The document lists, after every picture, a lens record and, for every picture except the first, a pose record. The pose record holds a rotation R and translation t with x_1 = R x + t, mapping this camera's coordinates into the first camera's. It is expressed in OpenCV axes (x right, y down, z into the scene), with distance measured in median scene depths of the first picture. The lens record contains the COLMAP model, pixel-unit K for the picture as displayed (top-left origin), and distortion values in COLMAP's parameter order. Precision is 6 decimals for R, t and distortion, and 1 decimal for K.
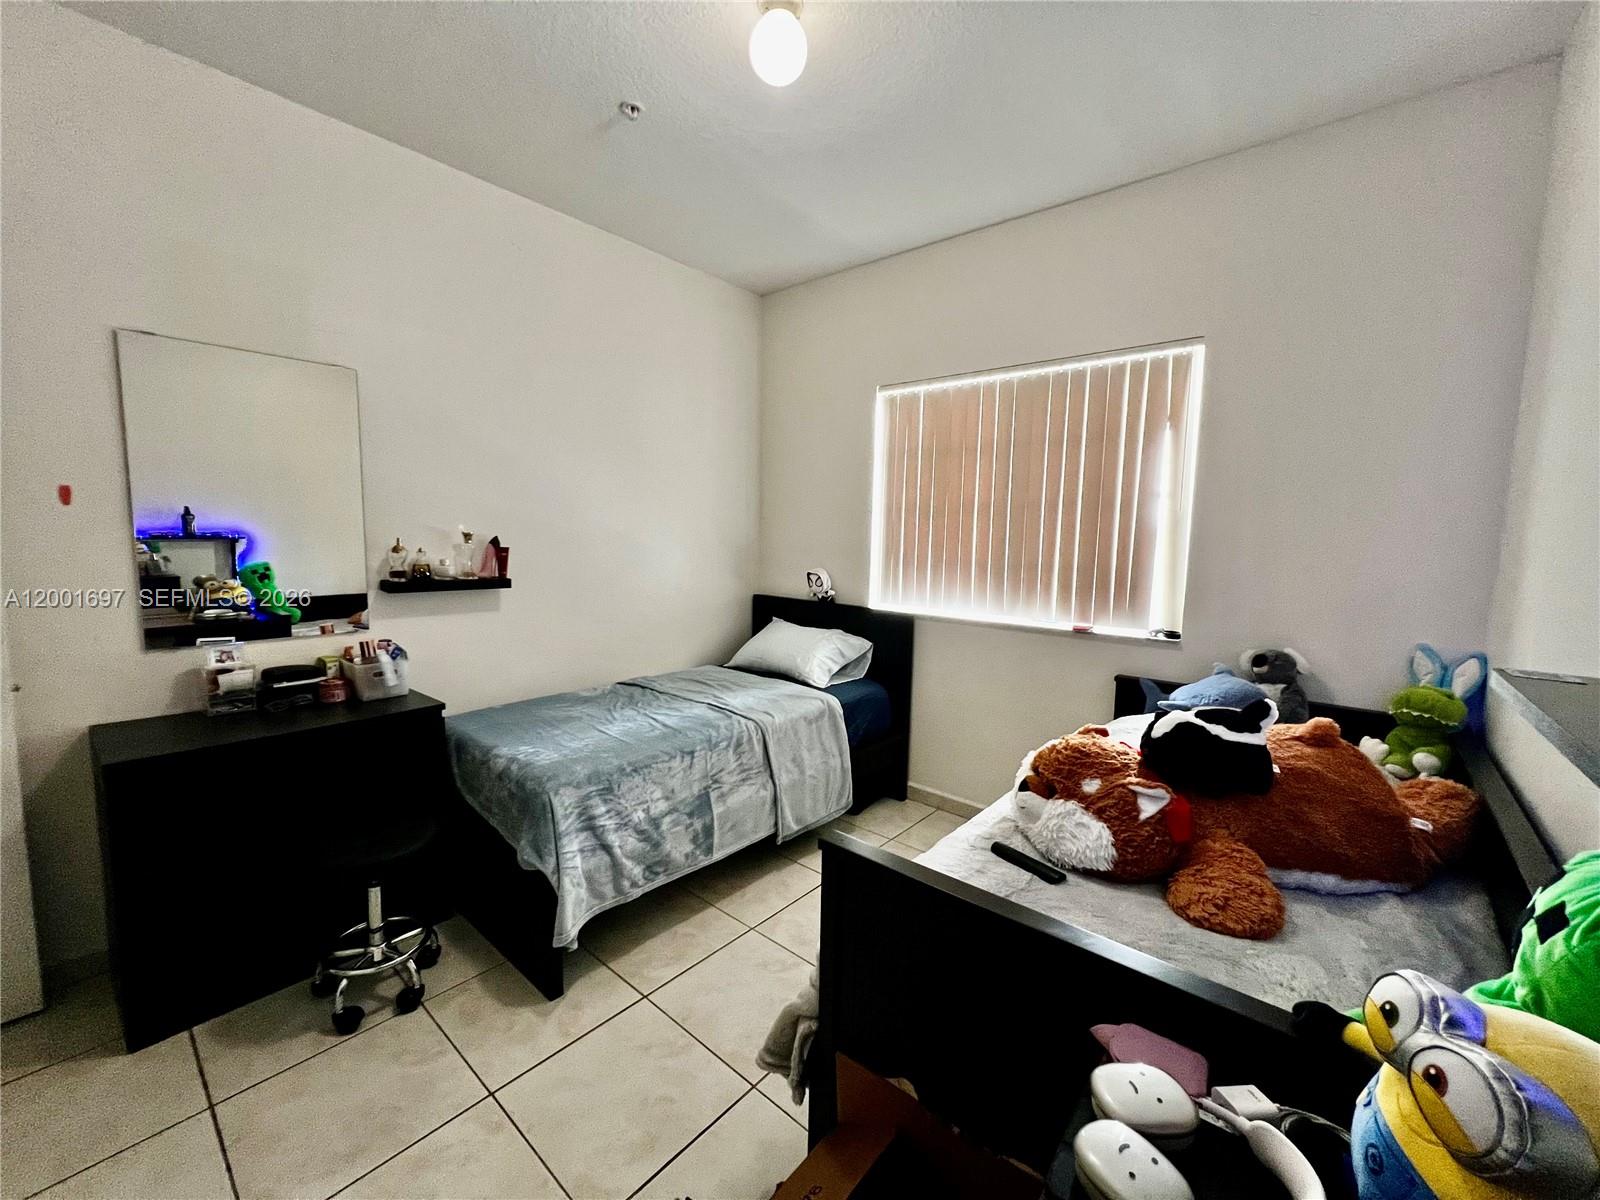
lens RADIAL K [[643.2, 0, 797.2], [0, 643.2, 598.8], [0, 0, 1]] dist [-0.002154, -0.000067]
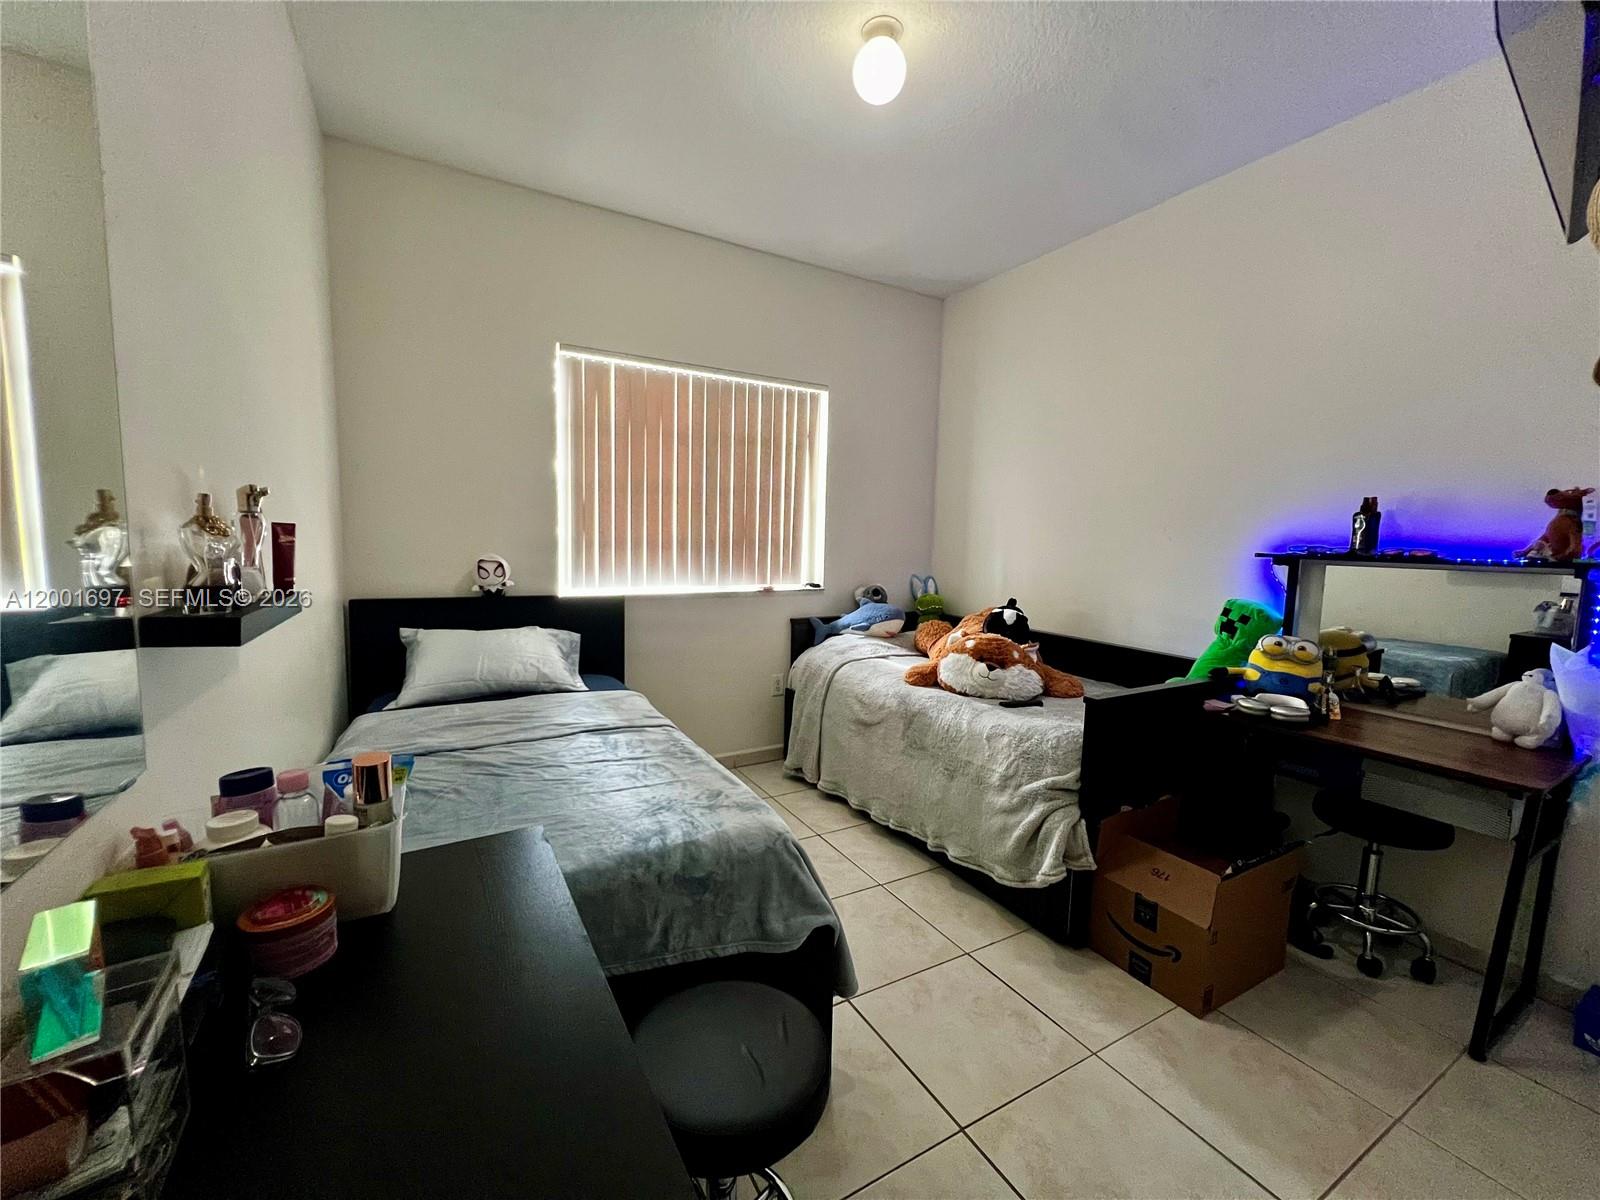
lens RADIAL K [[643.2, 0, 797.2], [0, 643.2, 598.8], [0, 0, 1]] dist [-0.002154, -0.000067]
pose [[0.337310, -0.104520, 0.935573, -0.724365], [0.082229, 0.993290, 0.081321, -0.032554], [-0.937795, 0.049501, 0.343642, 0.478825]]
